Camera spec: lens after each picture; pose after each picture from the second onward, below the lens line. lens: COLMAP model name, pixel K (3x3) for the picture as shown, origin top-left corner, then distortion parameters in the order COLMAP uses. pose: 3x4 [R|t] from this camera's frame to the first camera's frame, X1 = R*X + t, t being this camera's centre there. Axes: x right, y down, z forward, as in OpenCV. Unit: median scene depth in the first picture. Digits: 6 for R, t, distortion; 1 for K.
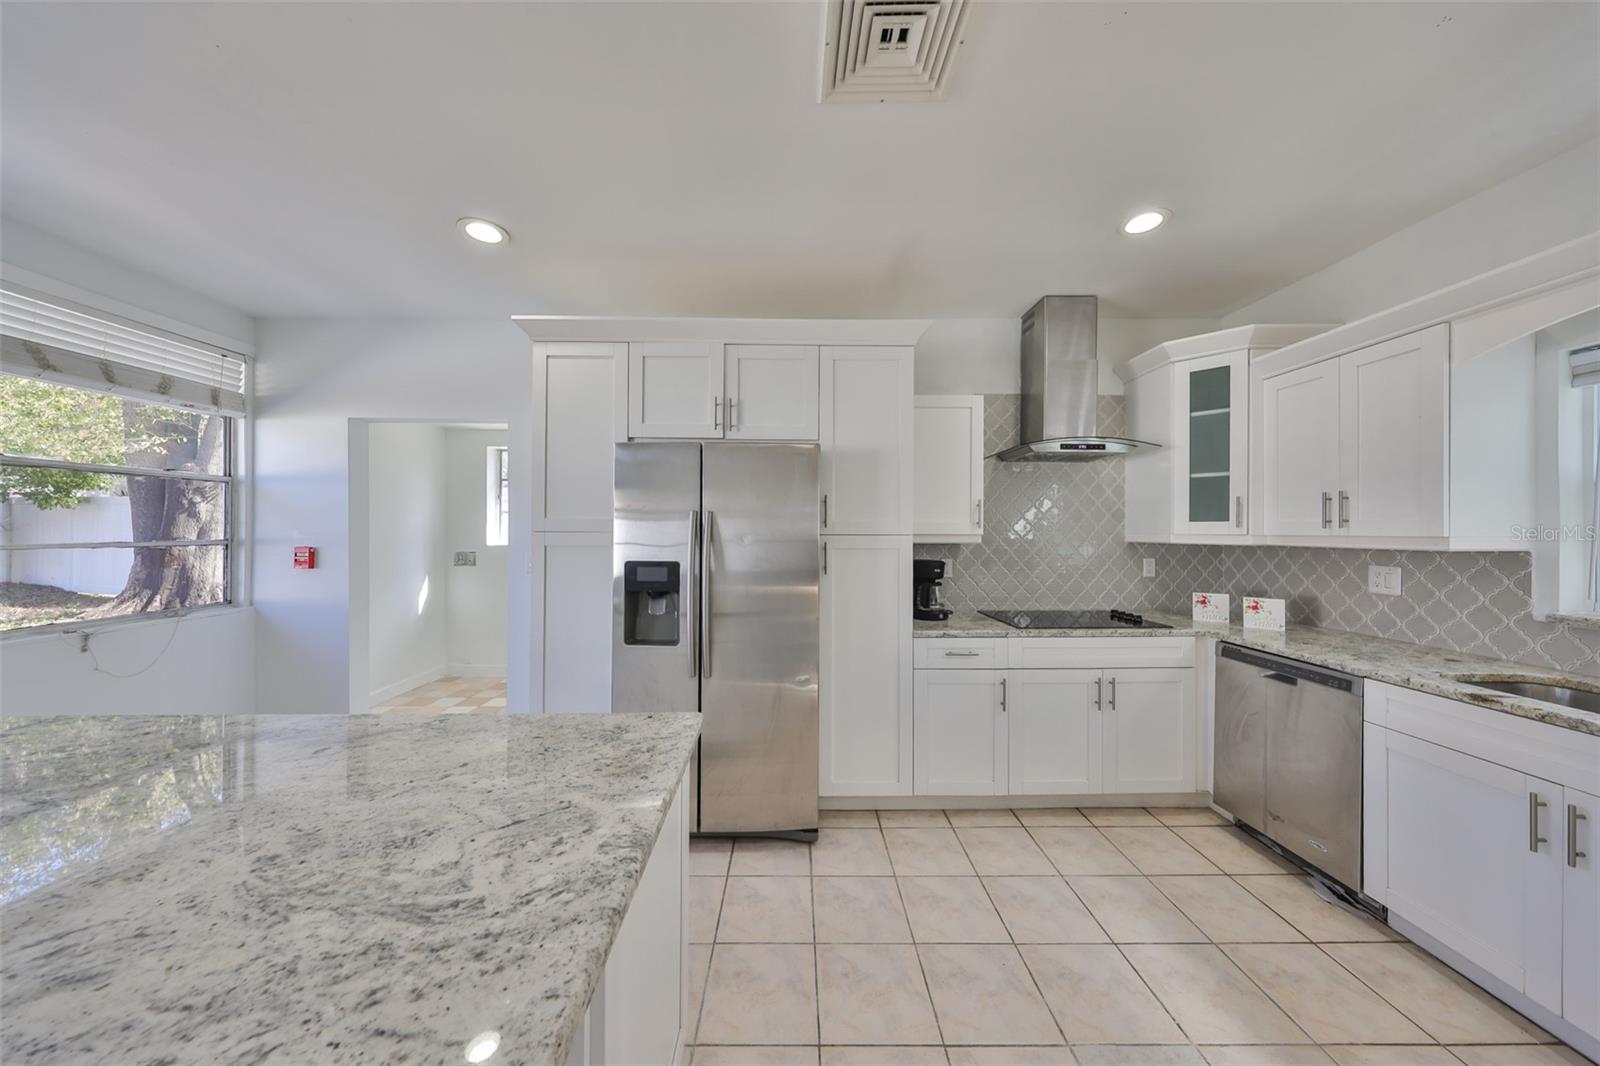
lens RADIAL K [[507.9, 0, 802.2], [0, 507.9, 532.3], [0, 0, 1]] dist [0.000760, 0.000091]
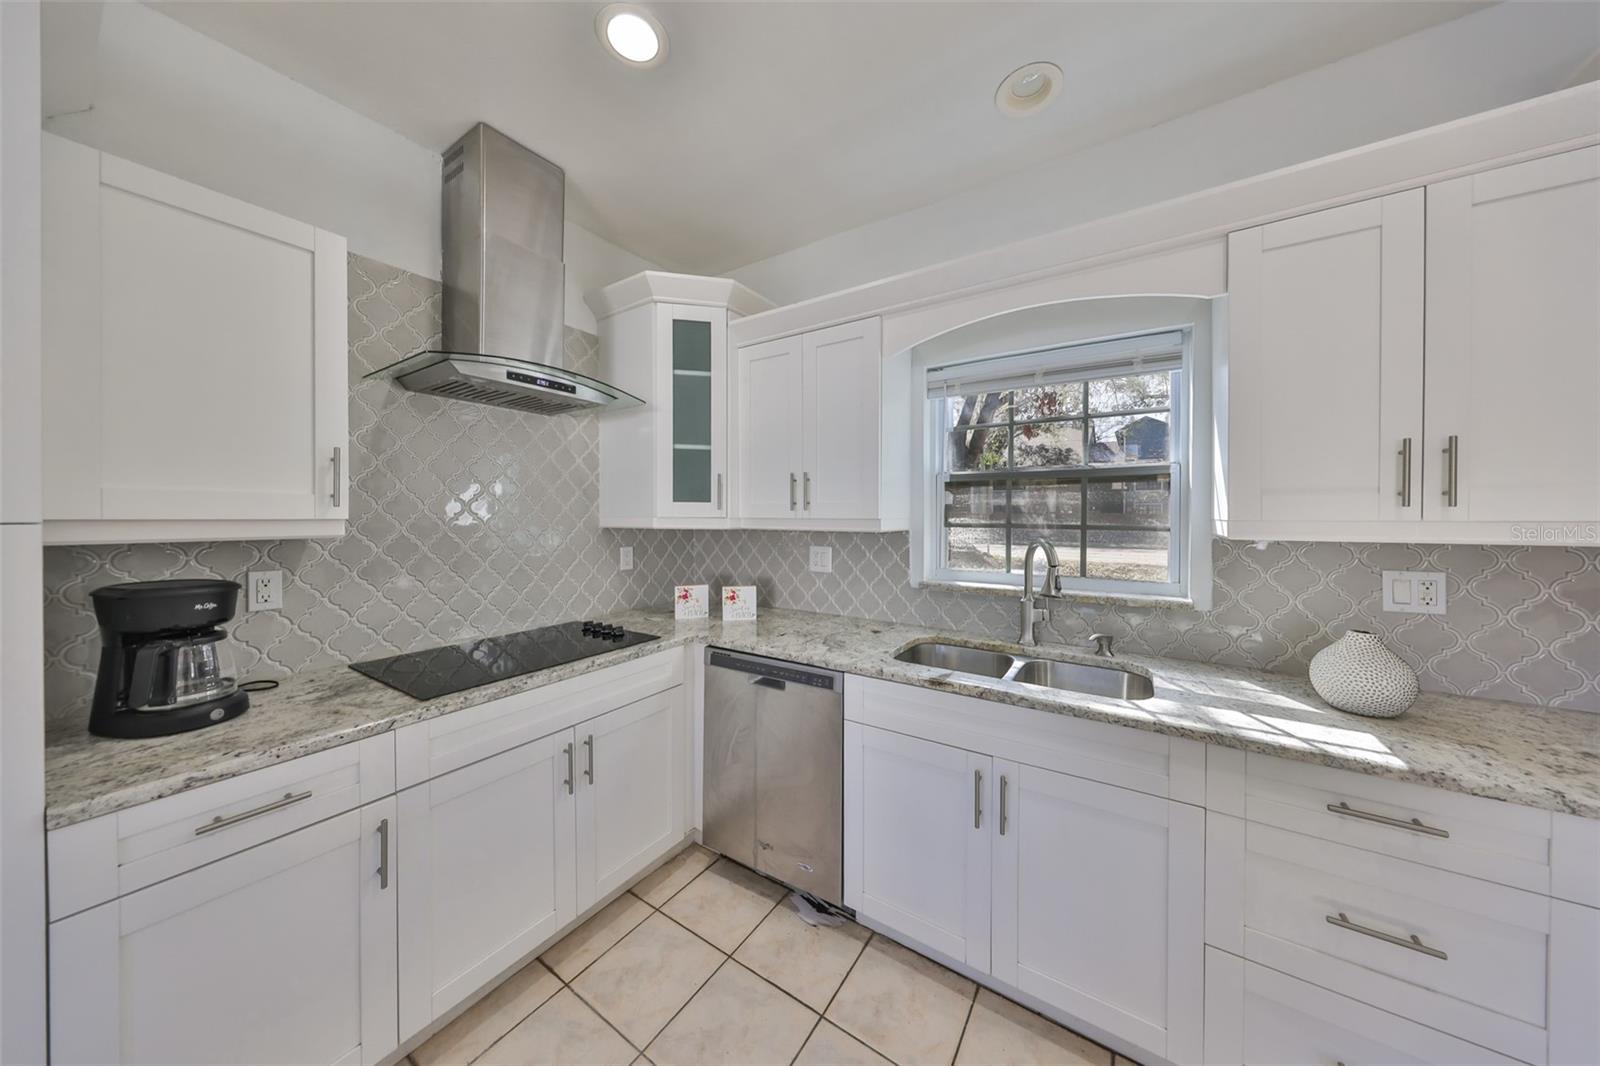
lens RADIAL K [[501.0, 0, 801.8], [0, 501.0, 519.1], [0, 0, 1]] dist [-0.000727, -0.000159]
pose [[0.563325, -0.007893, 0.826198, 0.229169], [0.000659, 0.999958, 0.009104, -0.000355], [-0.826235, -0.004584, 0.563307, 0.403742]]
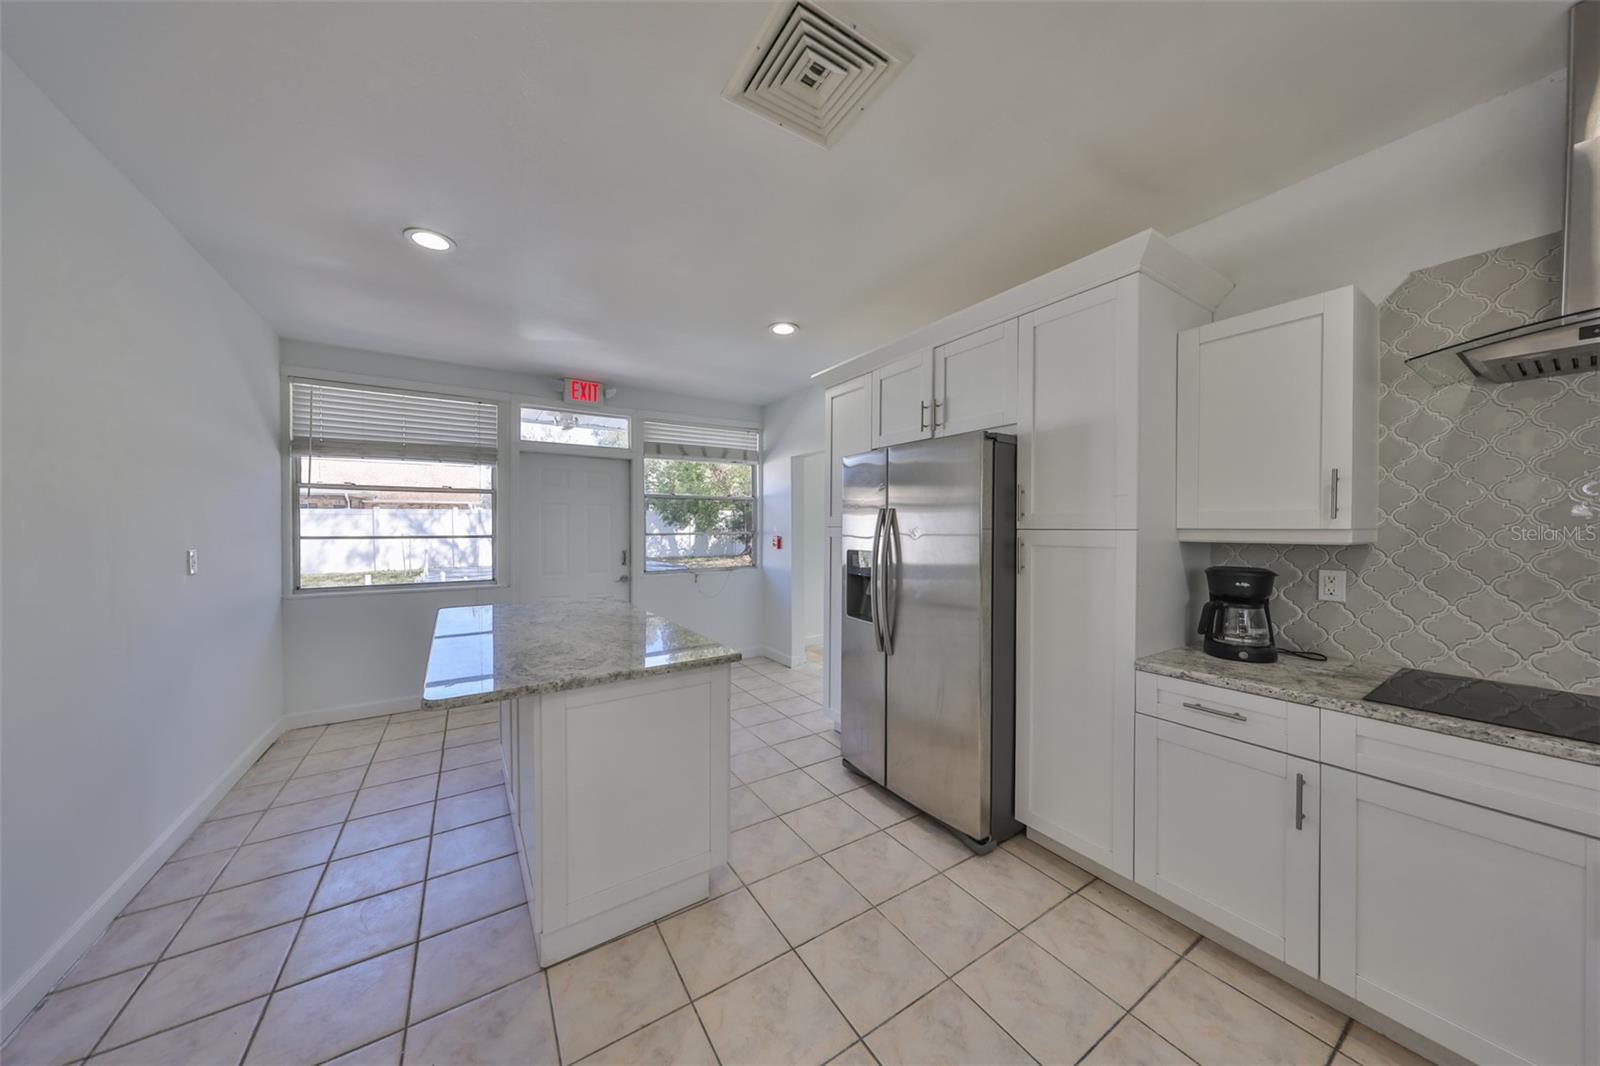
lens RADIAL K [[497.8, 0, 799.1], [0, 497.8, 530.5], [0, 0, 1]] dist [0.001485, 0.000040]
pose [[0.540600, 0.002758, -0.841275, 0.561044], [0.003890, 0.999976, 0.005778, 0.000827], [0.841271, -0.006396, 0.540576, 0.201547]]
